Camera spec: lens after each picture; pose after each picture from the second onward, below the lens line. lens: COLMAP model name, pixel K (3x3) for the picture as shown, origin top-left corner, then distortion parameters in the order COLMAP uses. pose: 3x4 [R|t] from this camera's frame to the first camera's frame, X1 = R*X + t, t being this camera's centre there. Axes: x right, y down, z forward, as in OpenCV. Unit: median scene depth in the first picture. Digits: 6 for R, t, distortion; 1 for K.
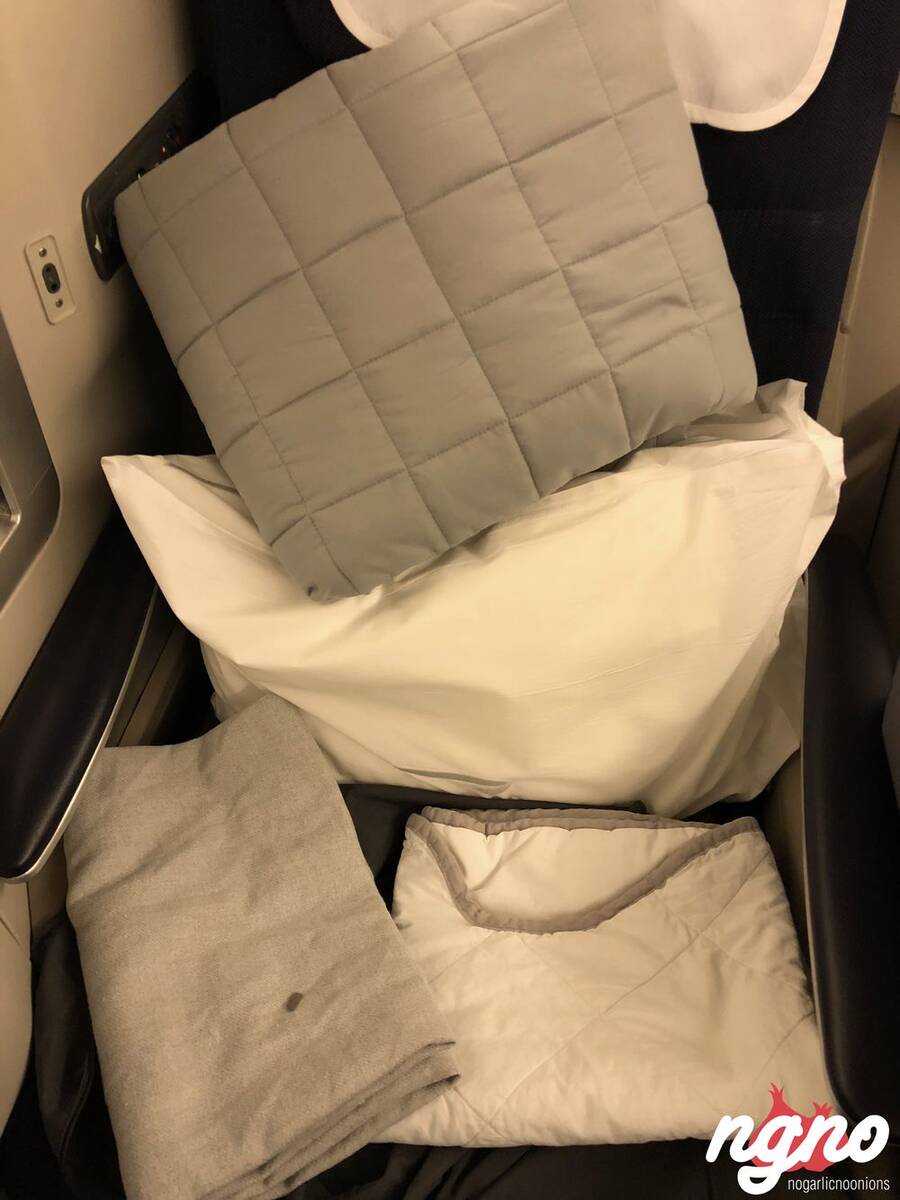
lens RADIAL K [[1024.9, 0, 450.0], [0, 1024.9, 600.0], [0, 0, 1]] dist [-0.013098, 0.020372]
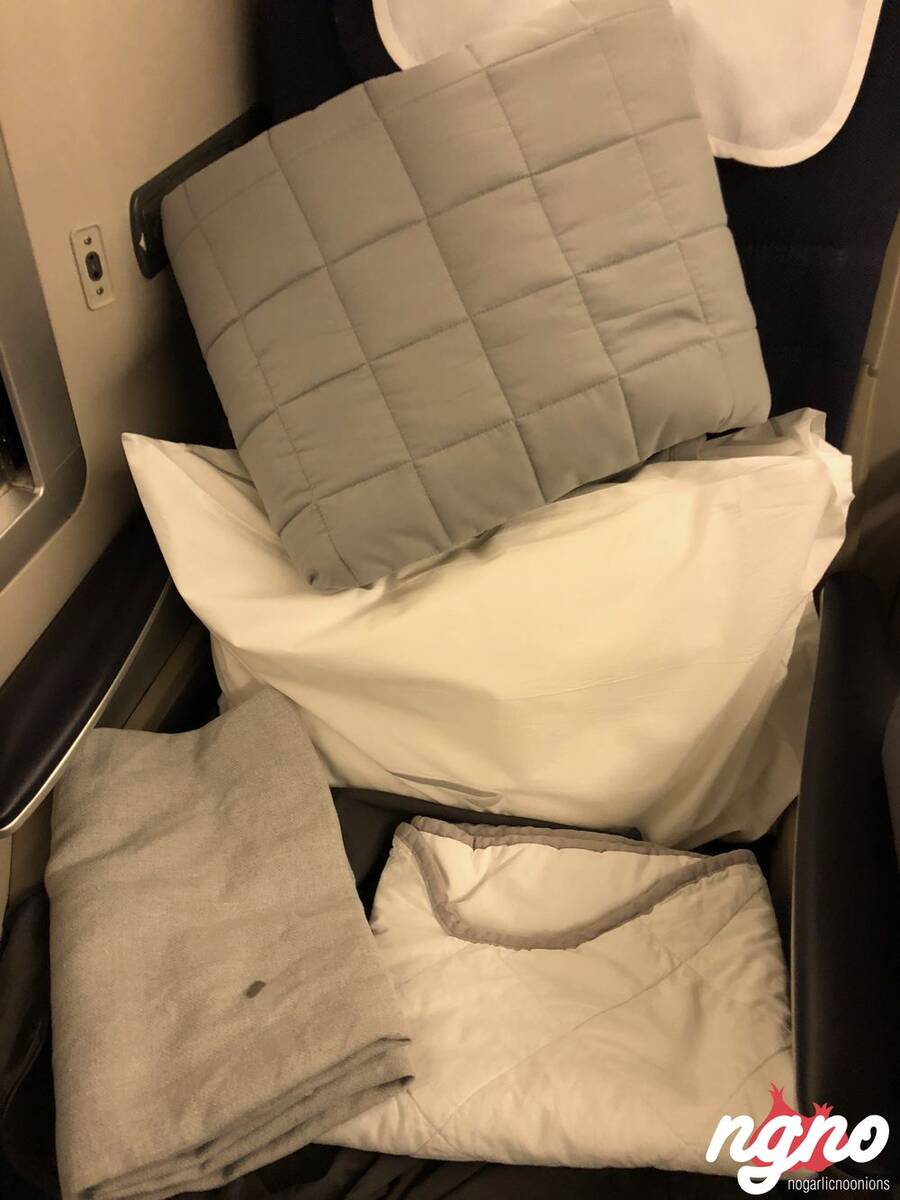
lens RADIAL K [[1024.9, 0, 450.0], [0, 1024.9, 600.0], [0, 0, 1]] dist [-0.013098, 0.020372]
pose [[0.995196, 0.067220, -0.071181, 0.074796], [-0.074028, 0.992452, -0.097769, 0.103136], [0.064071, 0.102568, 0.992660, 0.005463]]
